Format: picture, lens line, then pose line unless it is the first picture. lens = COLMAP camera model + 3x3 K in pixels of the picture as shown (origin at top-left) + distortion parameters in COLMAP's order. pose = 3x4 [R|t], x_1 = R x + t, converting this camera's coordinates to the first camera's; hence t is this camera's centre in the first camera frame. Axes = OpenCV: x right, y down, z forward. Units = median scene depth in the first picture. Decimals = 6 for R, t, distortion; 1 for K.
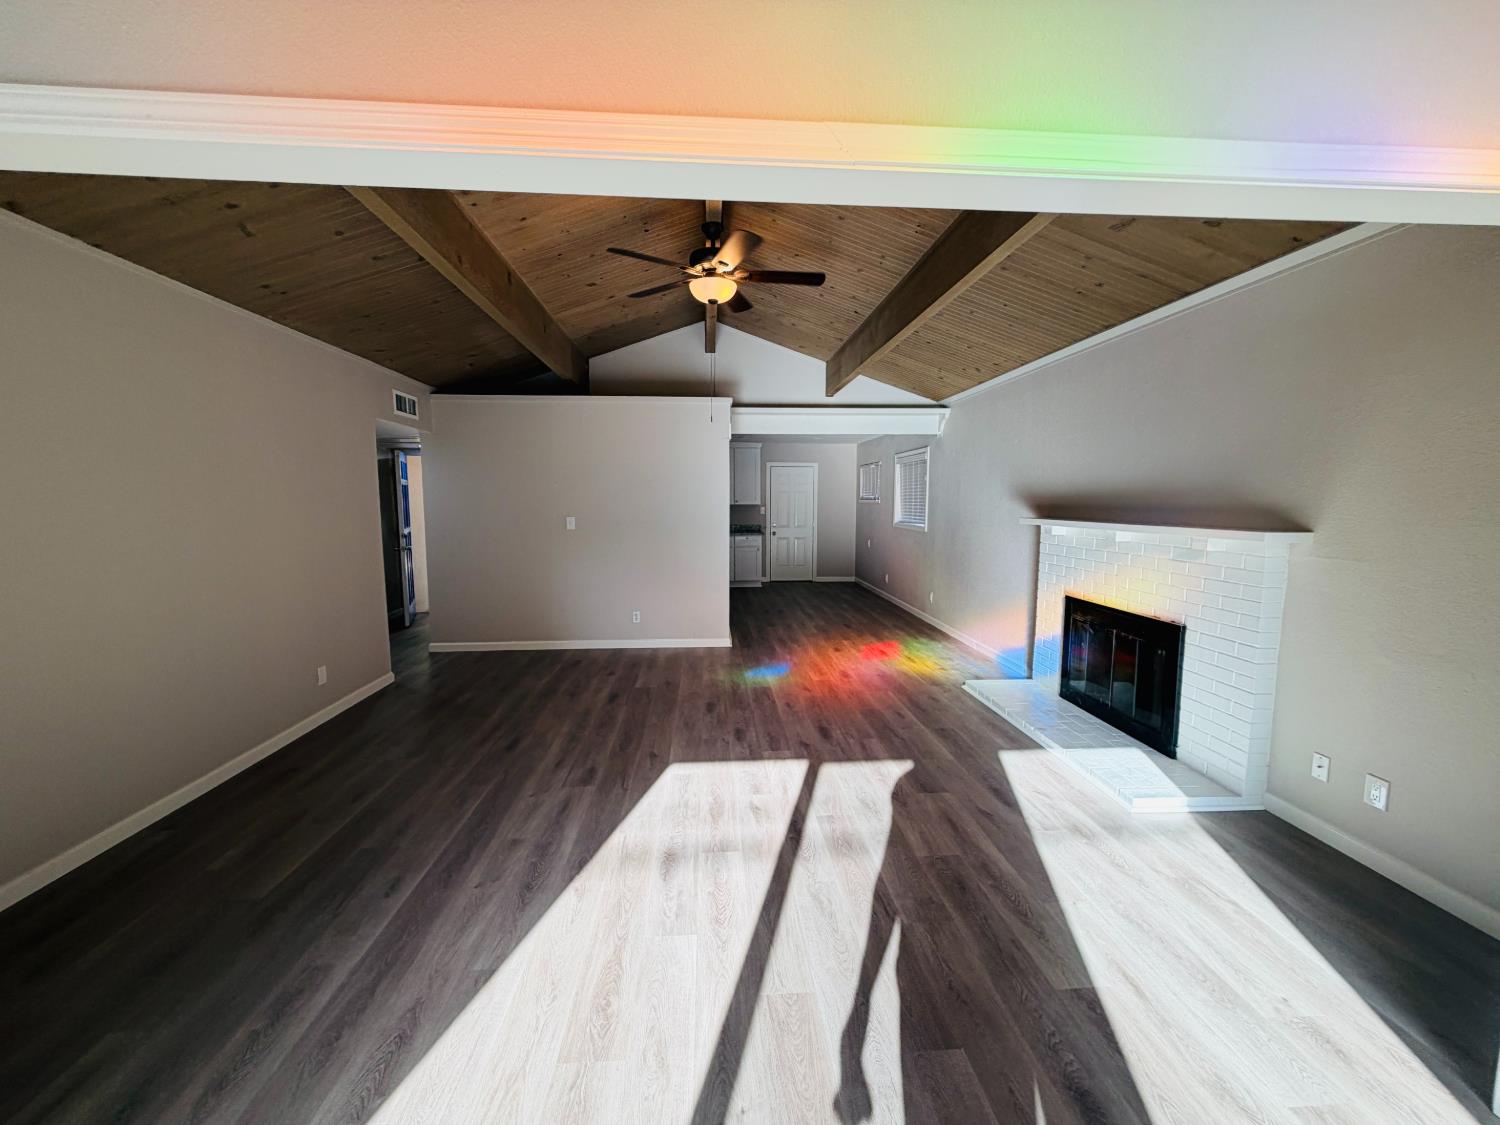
lens RADIAL K [[593.9, 0, 745.8], [0, 593.9, 561.1], [0, 0, 1]] dist [-0.000874, -0.000372]
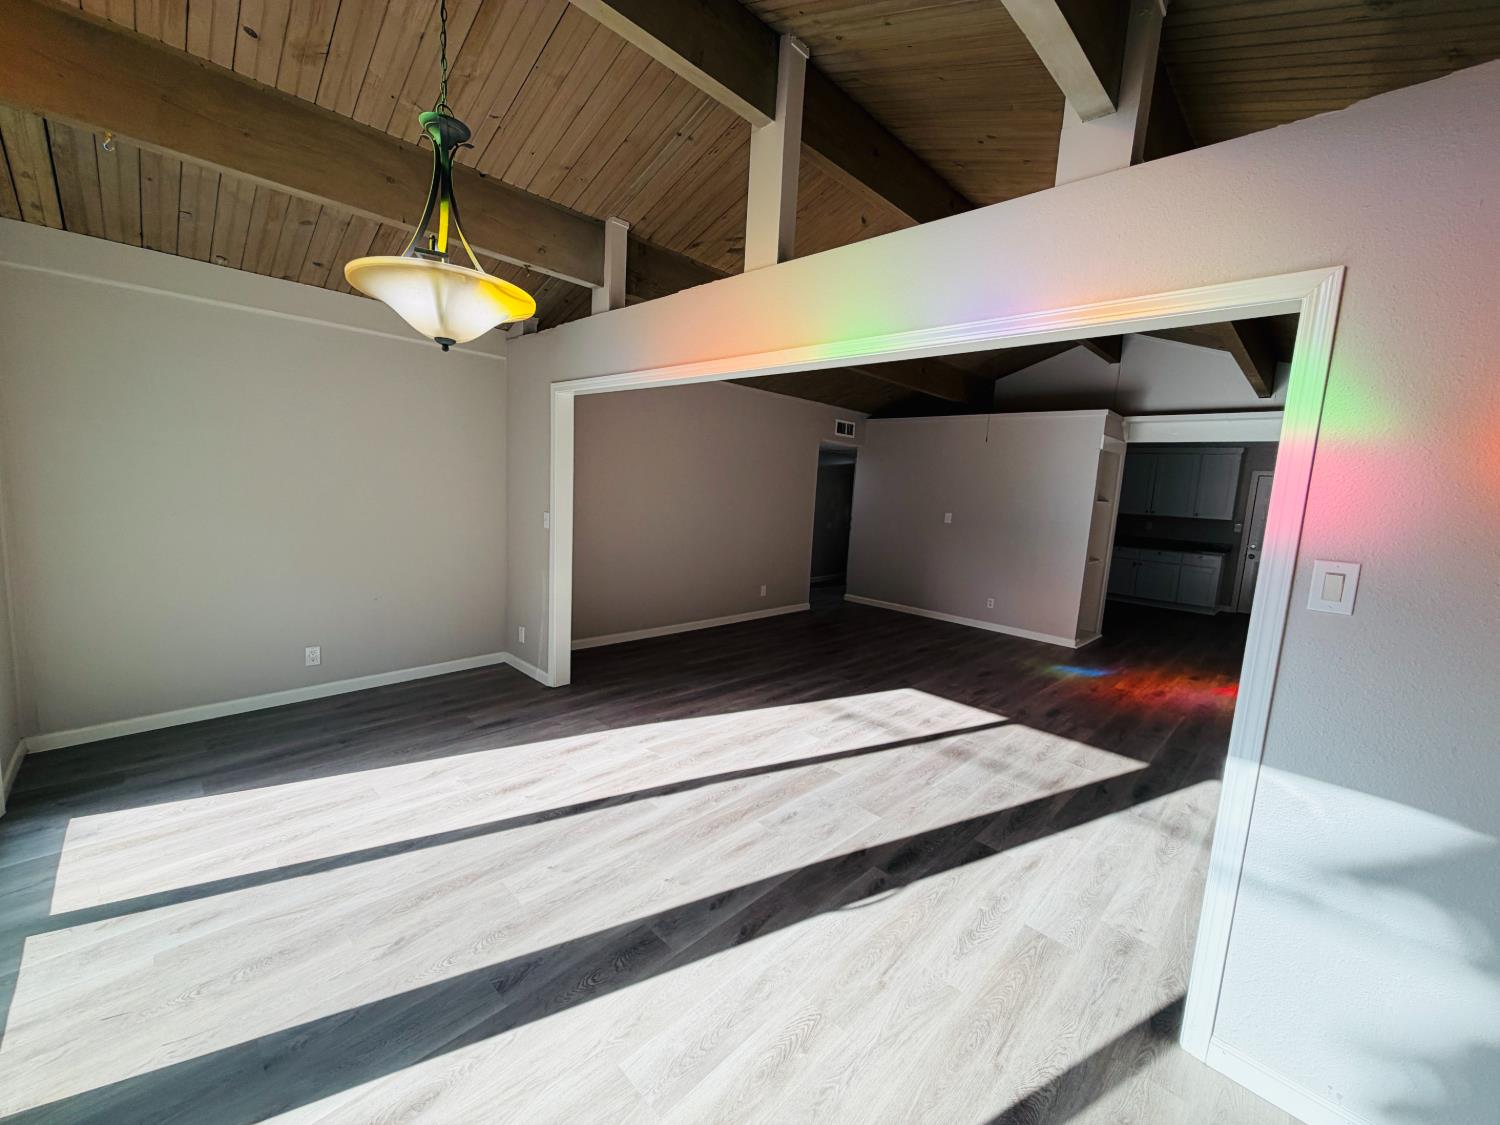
lens RADIAL K [[593.9, 0, 745.8], [0, 593.9, 561.1], [0, 0, 1]] dist [-0.000874, -0.000372]
pose [[0.663749, 0.132408, -0.736142, 0.444124], [-0.132101, 0.989487, 0.058867, 0.010094], [0.736197, 0.058172, 0.674263, -0.178554]]
